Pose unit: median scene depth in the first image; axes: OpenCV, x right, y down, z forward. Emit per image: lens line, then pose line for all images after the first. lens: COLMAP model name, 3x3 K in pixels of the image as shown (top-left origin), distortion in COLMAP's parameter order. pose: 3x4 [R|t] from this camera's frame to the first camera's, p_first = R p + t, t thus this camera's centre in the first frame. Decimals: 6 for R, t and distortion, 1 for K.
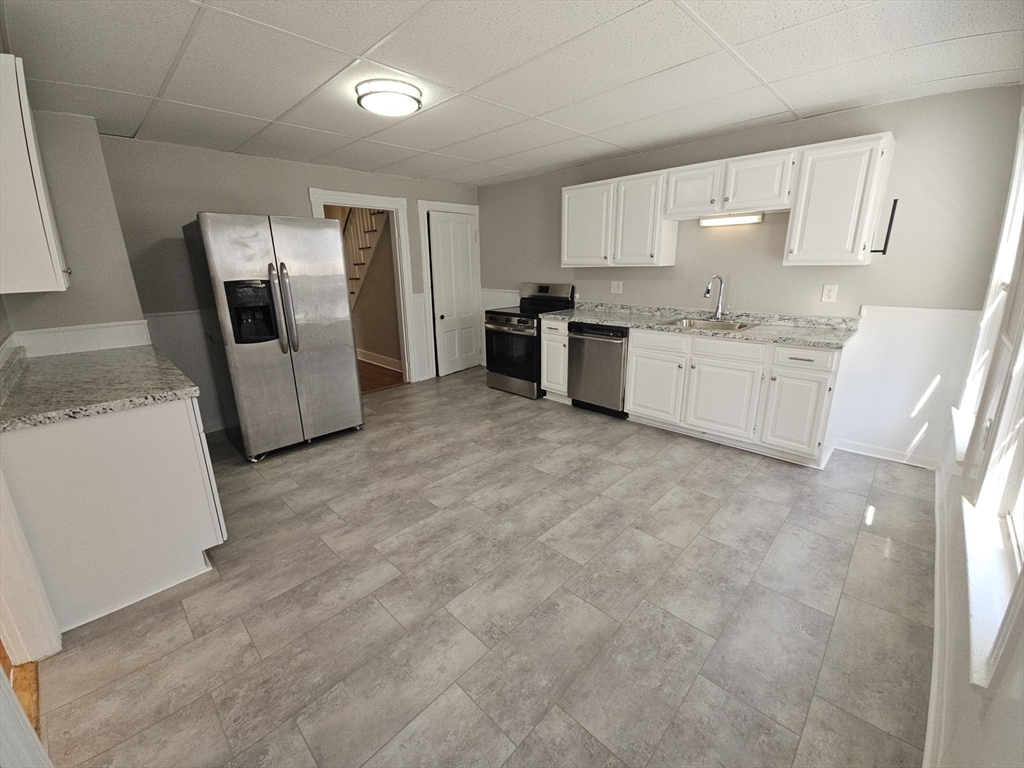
lens RADIAL K [[419.0, 0, 517.2], [0, 419.0, 371.3], [0, 0, 1]] dist [0.000155, -0.000470]
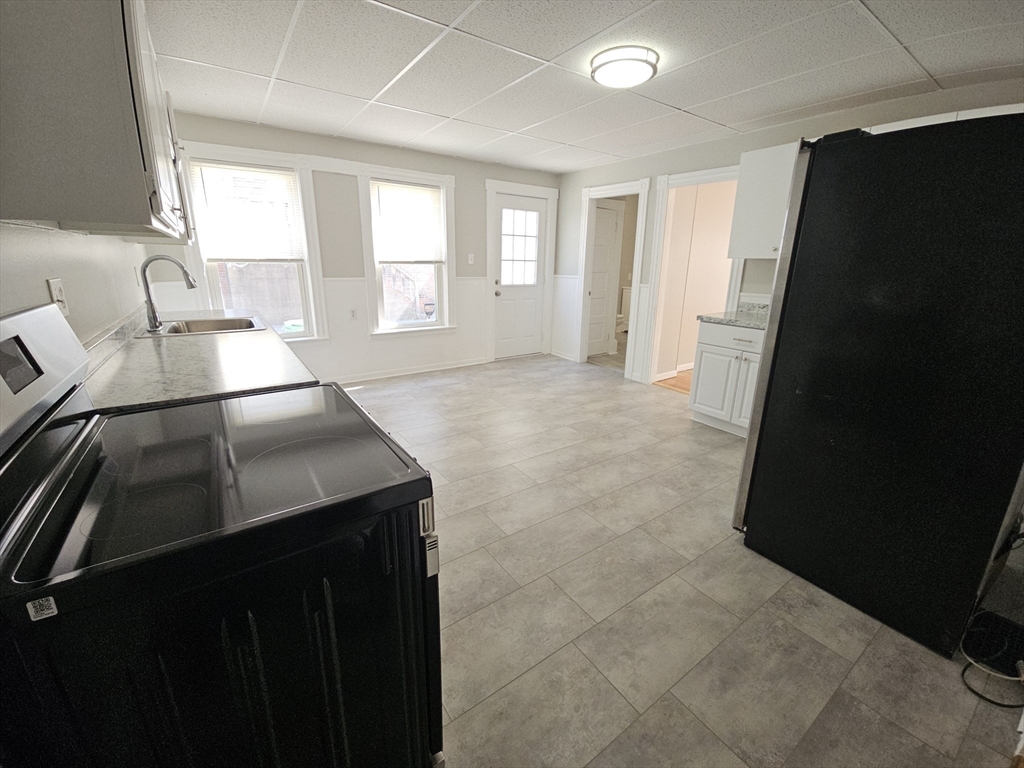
lens RADIAL K [[419.0, 0, 517.2], [0, 419.0, 371.3], [0, 0, 1]] dist [0.000155, -0.000470]
pose [[-0.982347, -0.046364, 0.181231, -0.244638], [0.047563, 0.875057, 0.481677, -0.457170], [-0.180920, 0.481794, -0.857405, 1.963658]]
